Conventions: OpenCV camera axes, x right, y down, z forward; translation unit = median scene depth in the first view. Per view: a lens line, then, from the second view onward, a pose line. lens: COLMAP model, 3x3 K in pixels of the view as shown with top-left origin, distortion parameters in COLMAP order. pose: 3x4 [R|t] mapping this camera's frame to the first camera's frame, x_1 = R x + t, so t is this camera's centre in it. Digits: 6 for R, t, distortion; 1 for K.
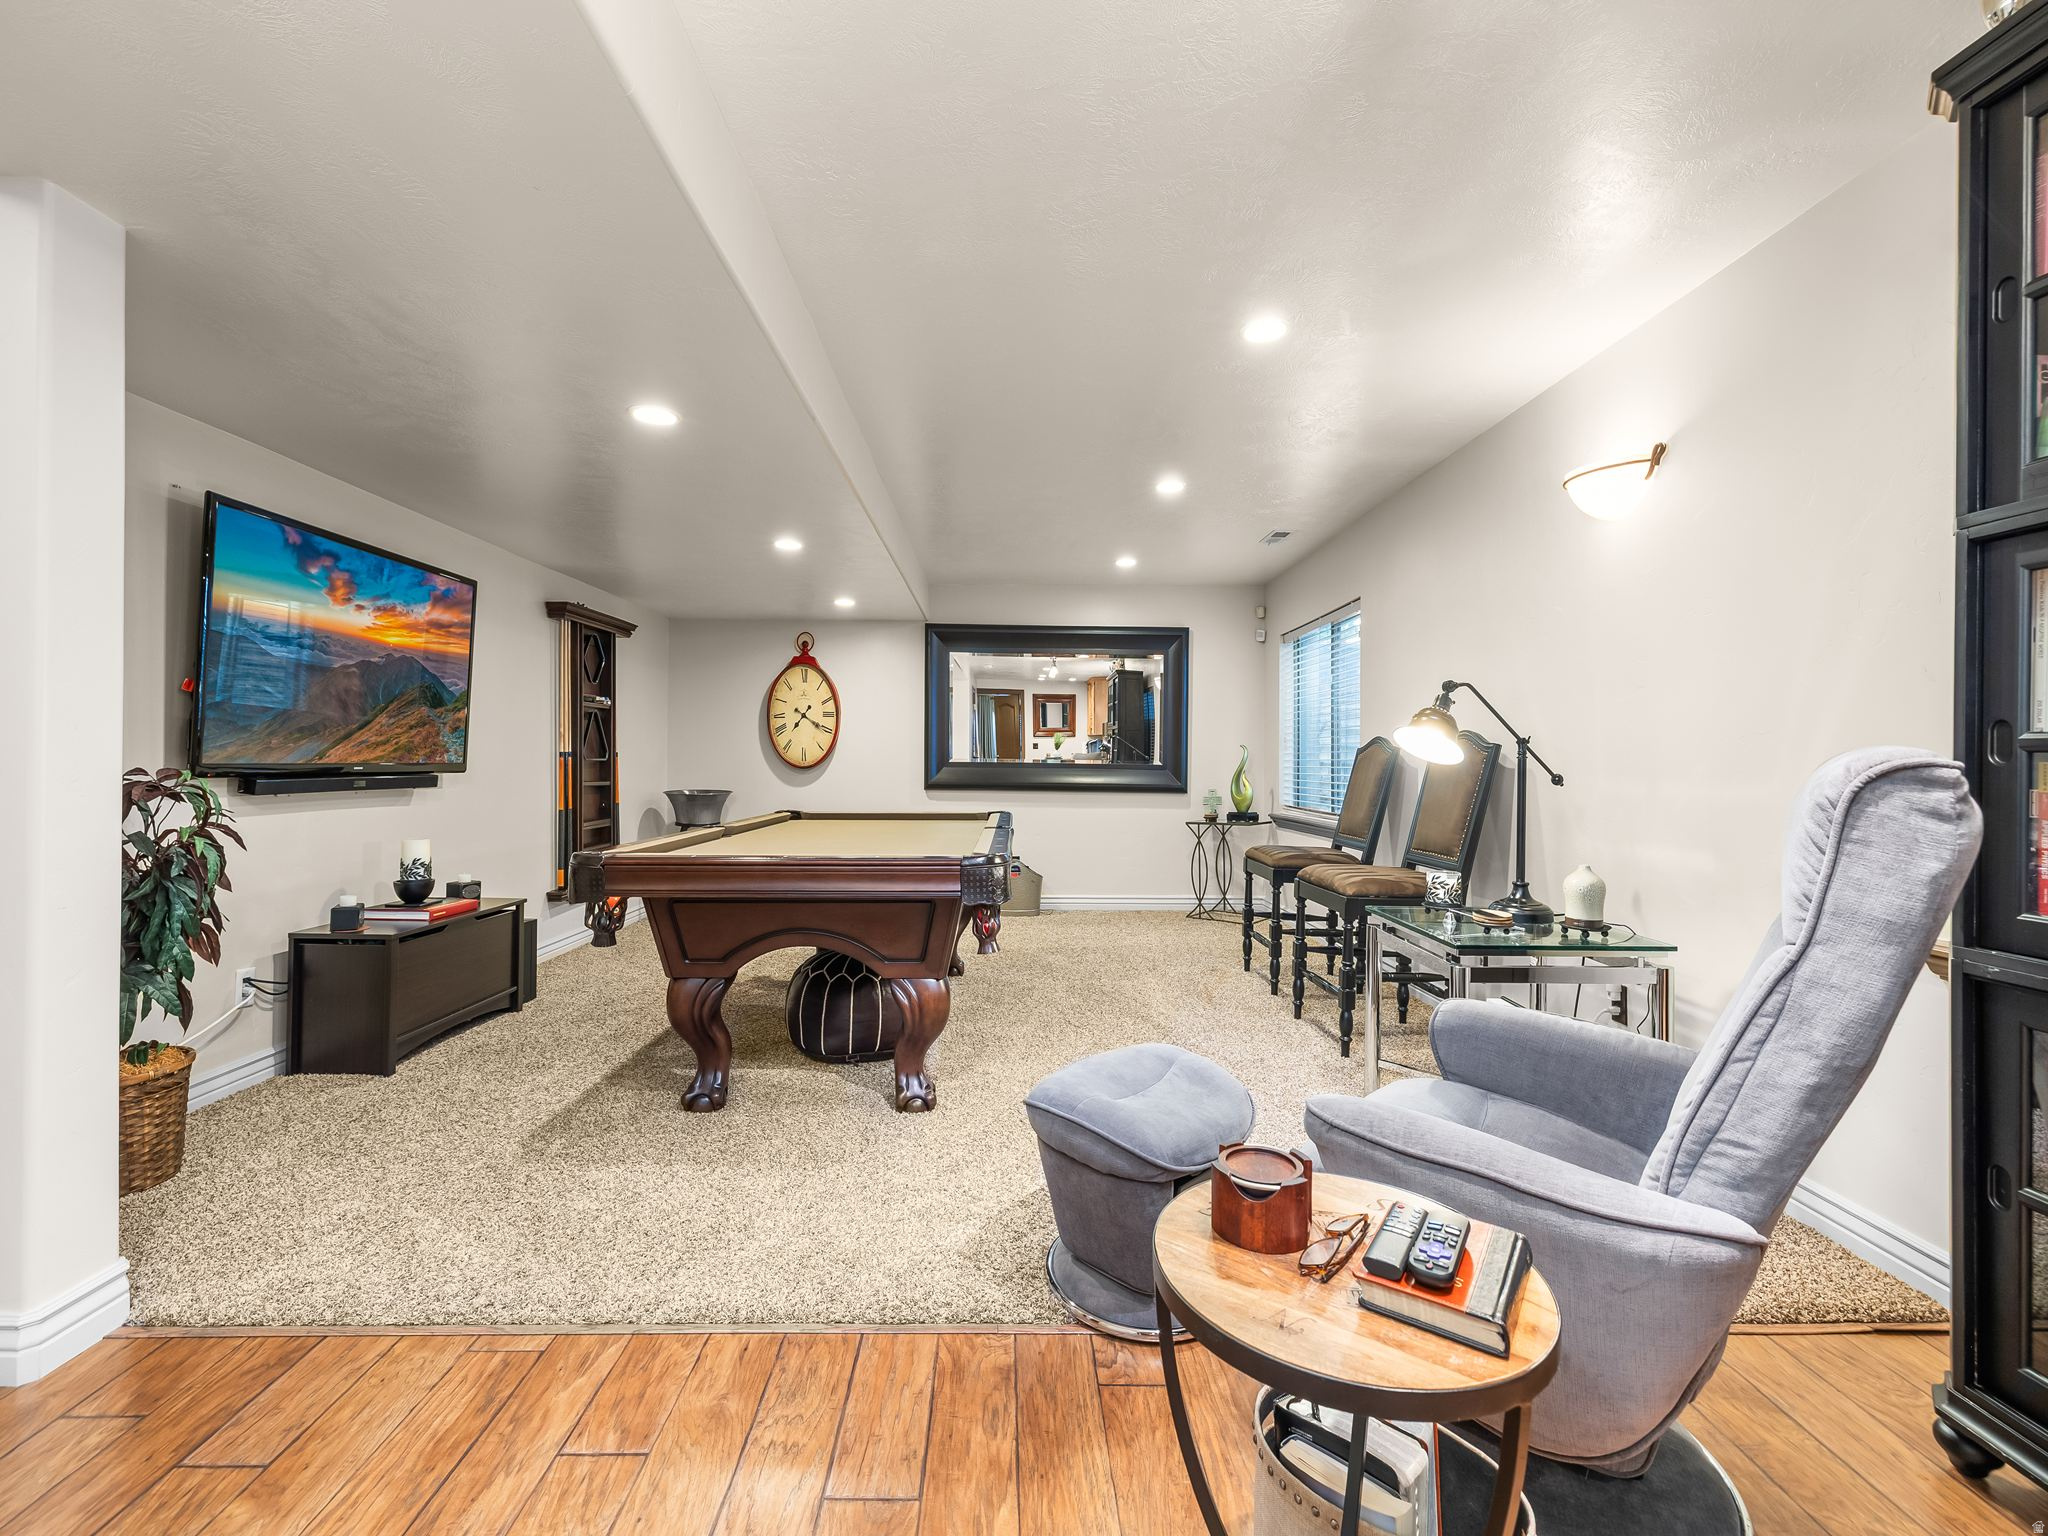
lens RADIAL K [[856.8, 0, 1027.3], [0, 856.8, 758.2], [0, 0, 1]] dist [-0.001667, -0.000471]
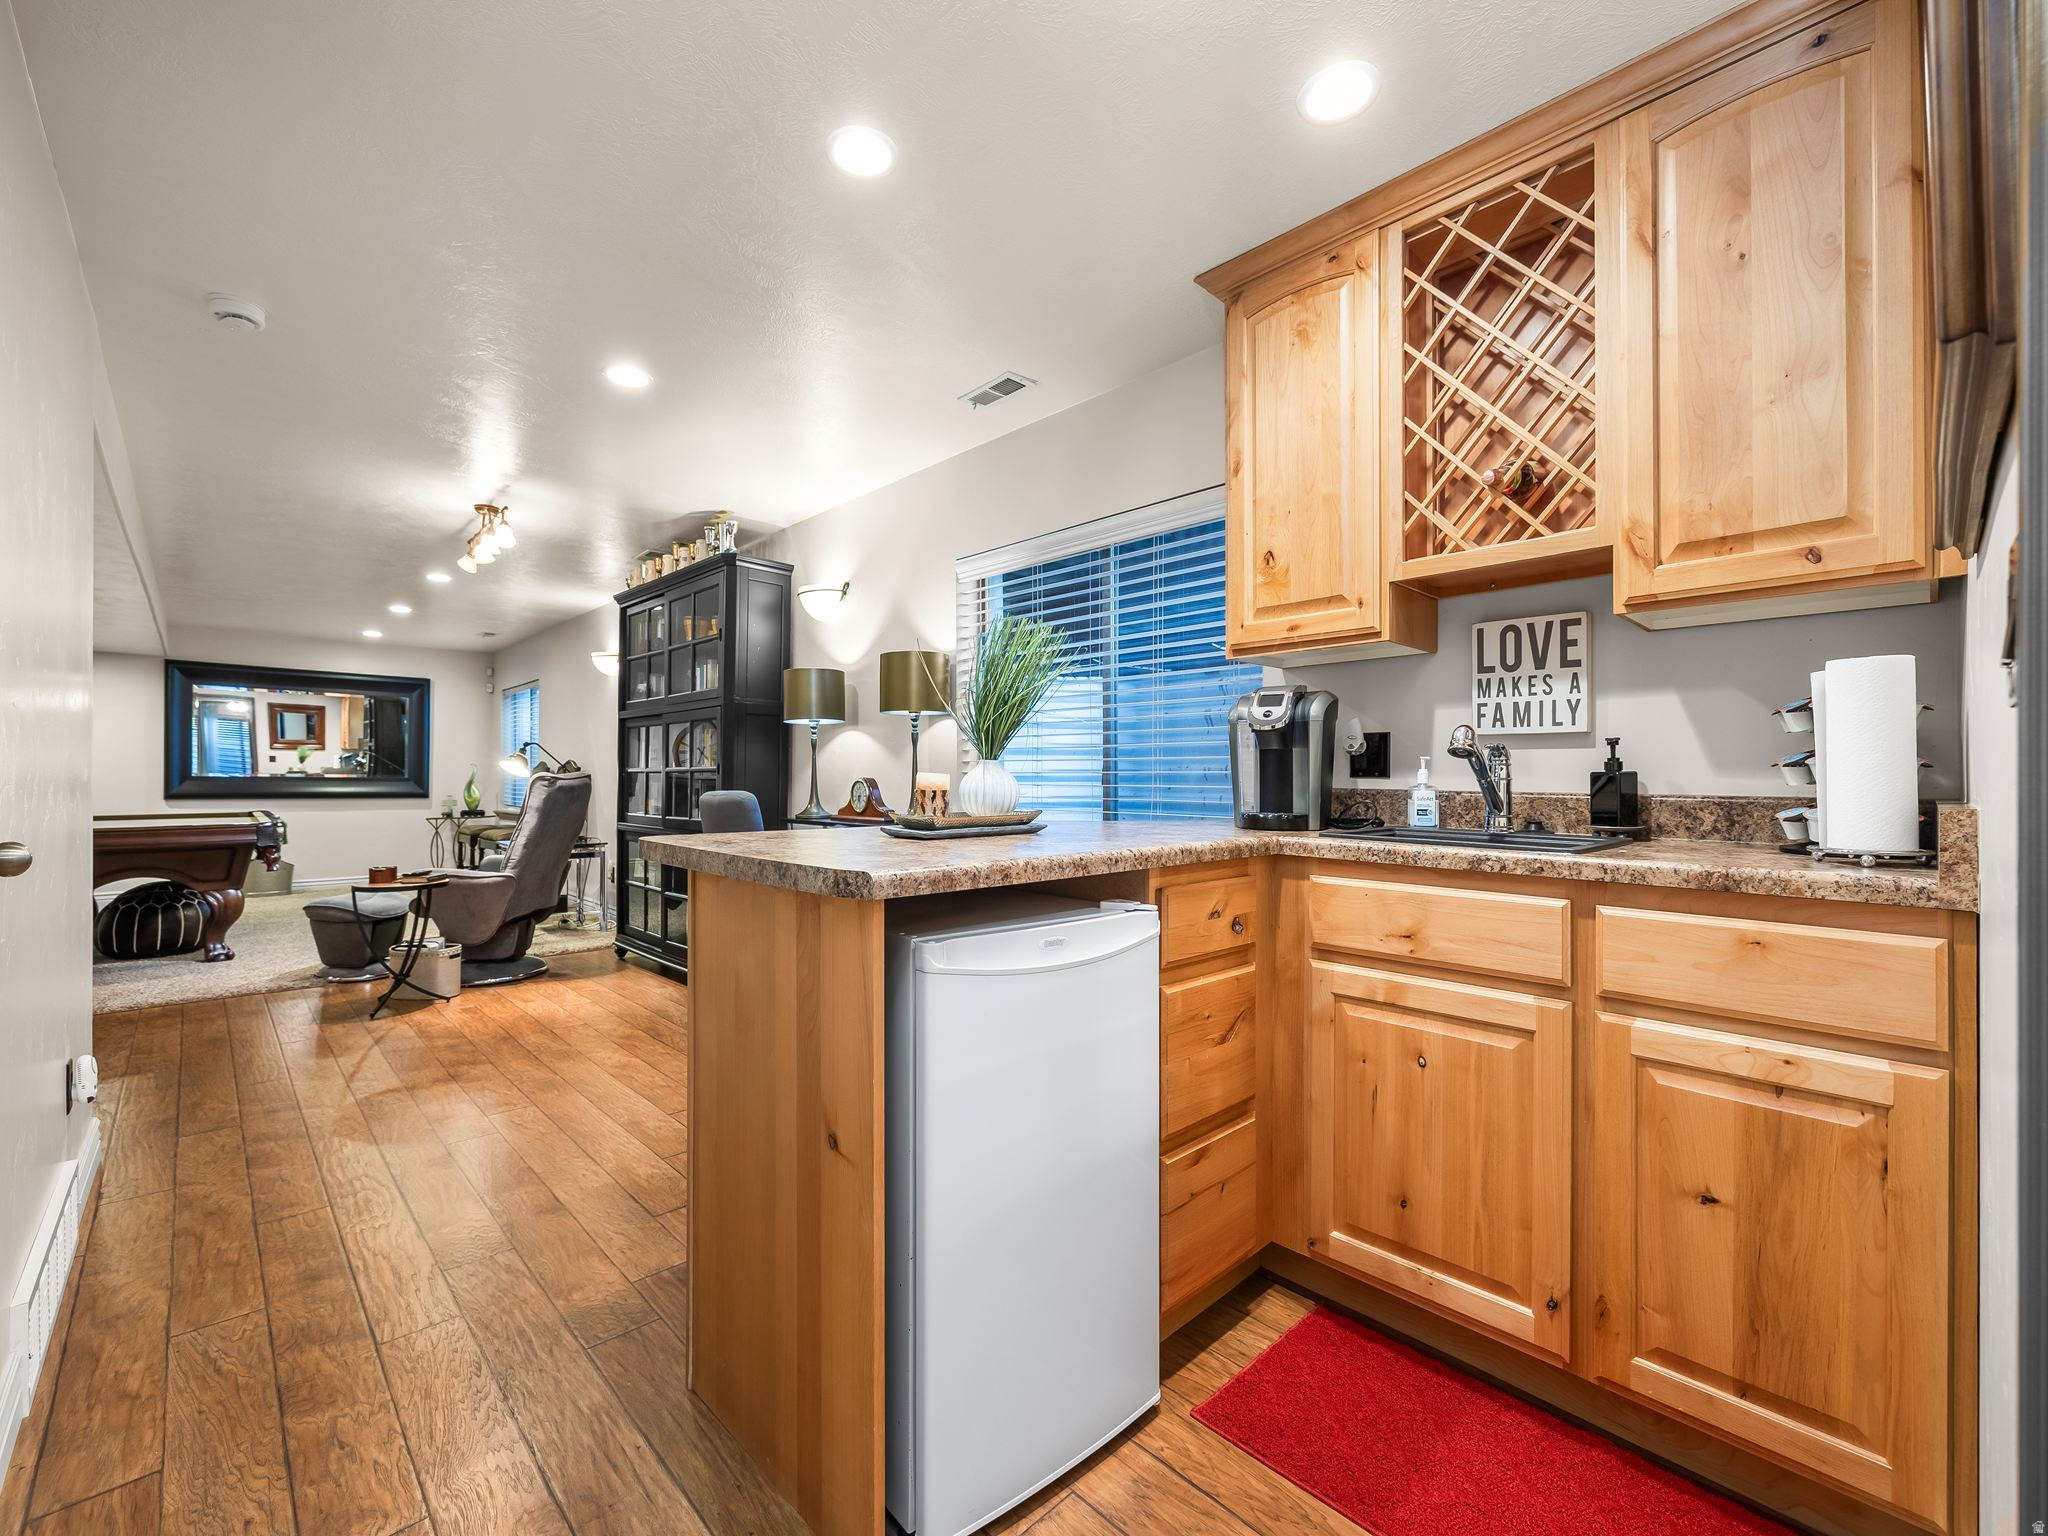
lens RADIAL K [[856.8, 0, 1016.3], [0, 856.8, 774.0], [0, 0, 1]] dist [-0.001667, -0.000471]
pose [[0.740607, -0.001707, 0.671936, -0.041681], [-0.001028, 0.999993, 0.003674, -0.003976], [-0.671937, -0.003412, 0.740600, -0.677119]]
